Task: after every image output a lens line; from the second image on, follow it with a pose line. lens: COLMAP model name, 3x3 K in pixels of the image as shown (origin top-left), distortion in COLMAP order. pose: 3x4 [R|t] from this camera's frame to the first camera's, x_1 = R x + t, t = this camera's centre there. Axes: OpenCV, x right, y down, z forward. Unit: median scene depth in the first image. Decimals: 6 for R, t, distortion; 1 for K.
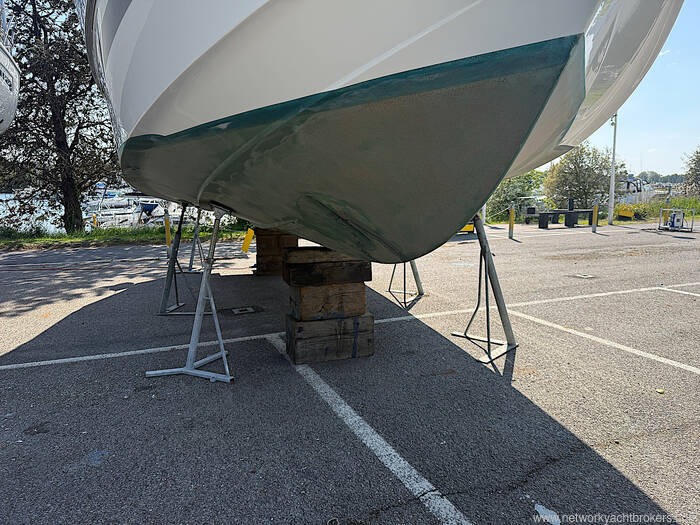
lens RADIAL K [[489.5, 0, 350.1], [0, 489.5, 259.3], [0, 0, 1]] dist [0.125609, -0.152713]
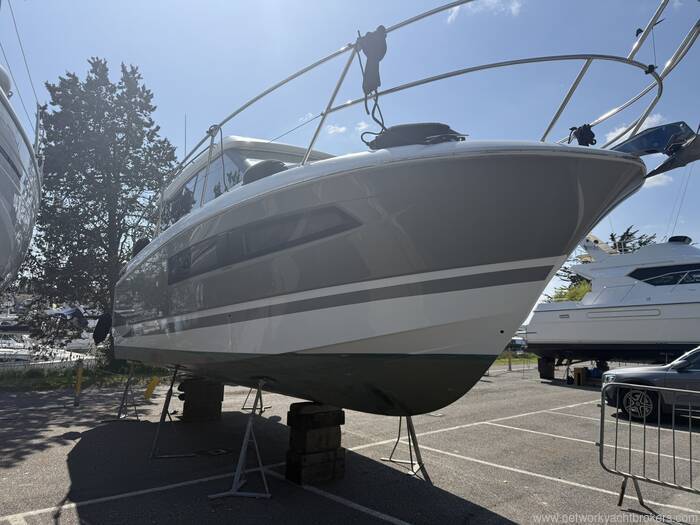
lens RADIAL K [[489.5, 0, 350.1], [0, 489.5, 259.3], [0, 0, 1]] dist [0.125609, -0.152713]
pose [[0.939389, 0.079417, 0.333528, -0.527682], [0.009651, 0.966292, -0.257266, -0.060763], [-0.342717, 0.244892, 0.906958, -0.608896]]
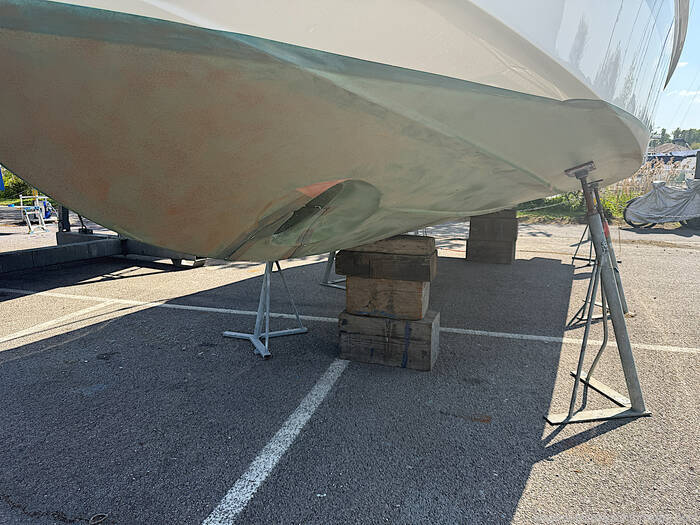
lens RADIAL K [[489.5, 0, 350.1], [0, 489.5, 259.3], [0, 0, 1]] dist [0.125609, -0.152713]
pose [[0.789331, 0.121568, -0.601812, 0.435077], [-0.093869, 0.992572, 0.077385, -0.044603], [0.606749, -0.004592, 0.794880, 0.270844]]
